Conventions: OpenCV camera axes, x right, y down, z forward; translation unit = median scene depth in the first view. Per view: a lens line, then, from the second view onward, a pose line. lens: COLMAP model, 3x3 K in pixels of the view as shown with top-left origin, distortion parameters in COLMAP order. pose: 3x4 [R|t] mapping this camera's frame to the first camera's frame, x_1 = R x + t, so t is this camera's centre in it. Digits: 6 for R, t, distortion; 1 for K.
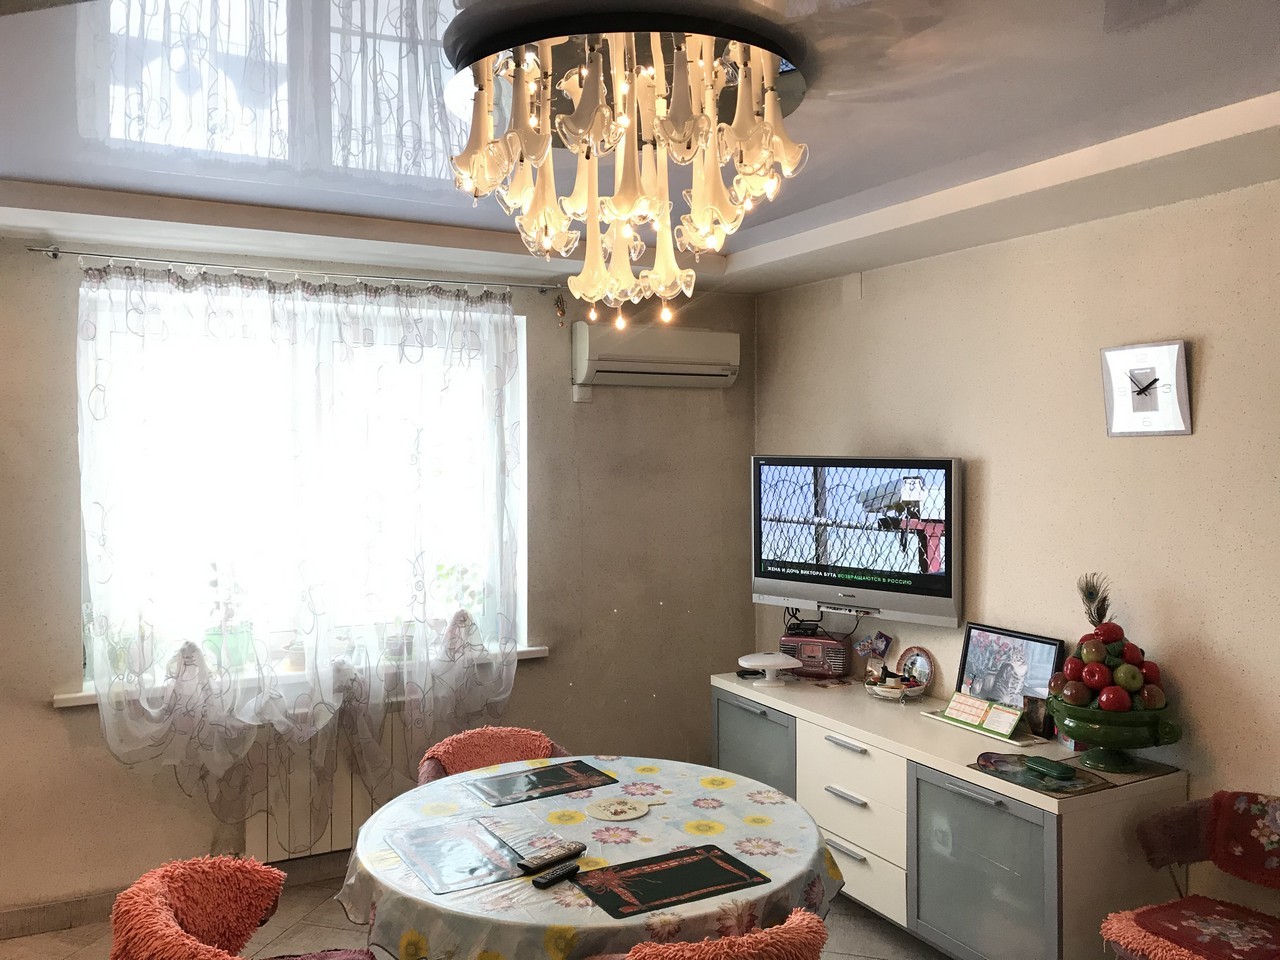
lens RADIAL K [[1056.7, 0, 626.3], [0, 1056.7, 471.5], [0, 0, 1]] dist [0.059464, -0.077343]
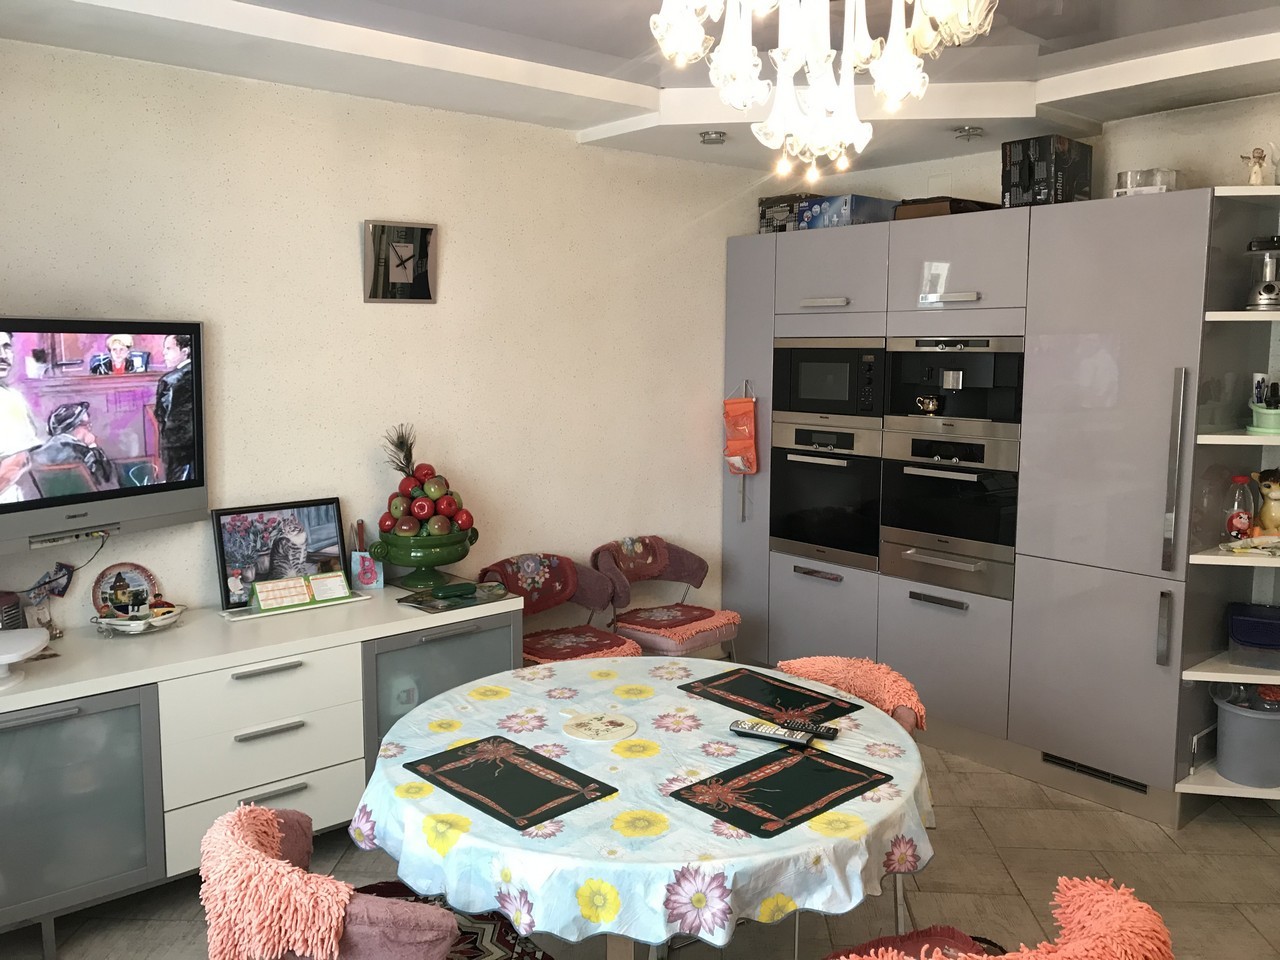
lens RADIAL K [[1022.0, 0, 640.0], [0, 1022.0, 480.0], [0, 0, 1]] dist [0.069345, -0.086620]
pose [[-0.215245, -0.128709, 0.968041, -0.765239], [0.023824, 0.990290, 0.136964, 0.011245], [-0.976269, 0.052543, -0.210089, 1.105988]]
